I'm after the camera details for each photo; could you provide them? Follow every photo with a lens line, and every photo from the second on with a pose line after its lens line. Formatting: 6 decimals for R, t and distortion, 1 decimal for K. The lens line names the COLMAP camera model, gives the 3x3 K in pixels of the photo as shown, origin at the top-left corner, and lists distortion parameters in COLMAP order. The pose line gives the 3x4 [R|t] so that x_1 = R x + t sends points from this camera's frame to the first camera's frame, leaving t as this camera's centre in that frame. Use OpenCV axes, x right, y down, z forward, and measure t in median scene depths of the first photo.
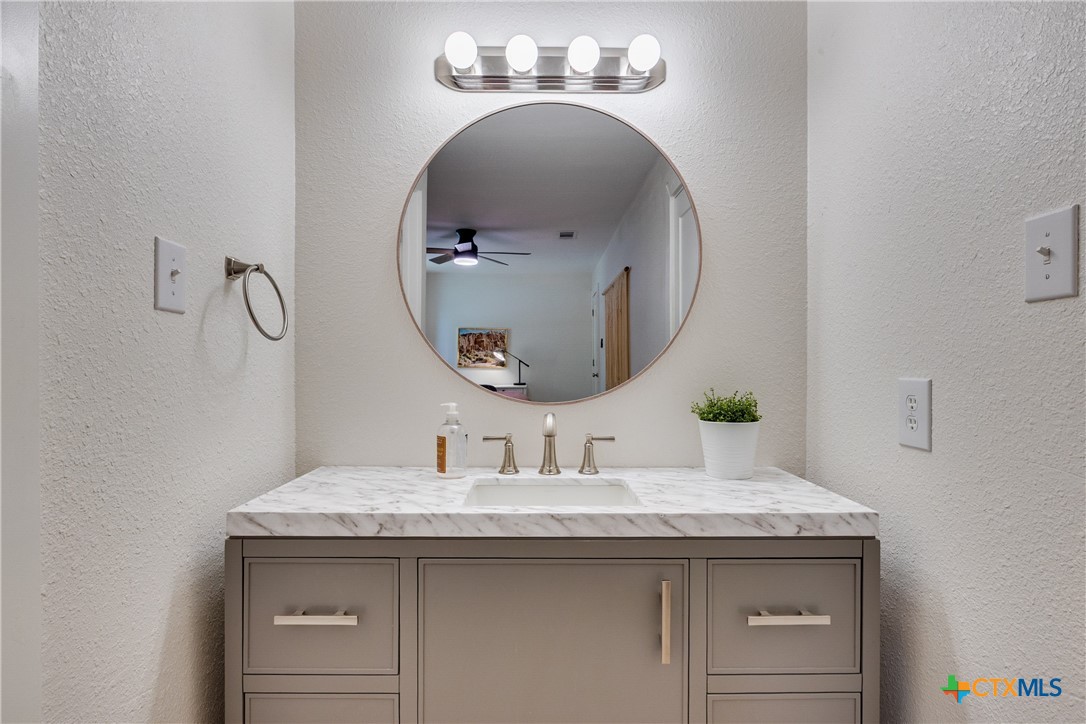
lens RADIAL K [[551.1, 0, 539.6], [0, 551.1, 358.1], [0, 0, 1]] dist [-0.005695, 0.000957]
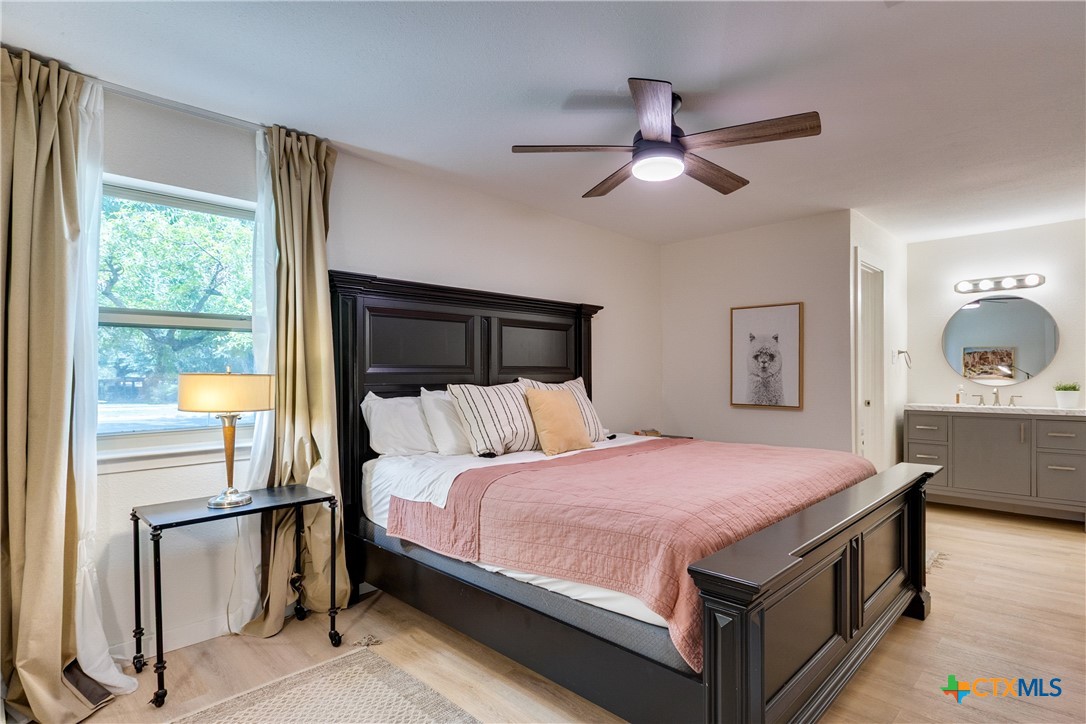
lens RADIAL K [[551.1, 0, 540.2], [0, 551.1, 369.3], [0, 0, 1]] dist [-0.005695, 0.000957]
pose [[0.694285, -0.007149, -0.719665, 0.088878], [0.004728, 0.999974, -0.005372, -0.002427], [0.719685, 0.000327, 0.694301, -0.598371]]
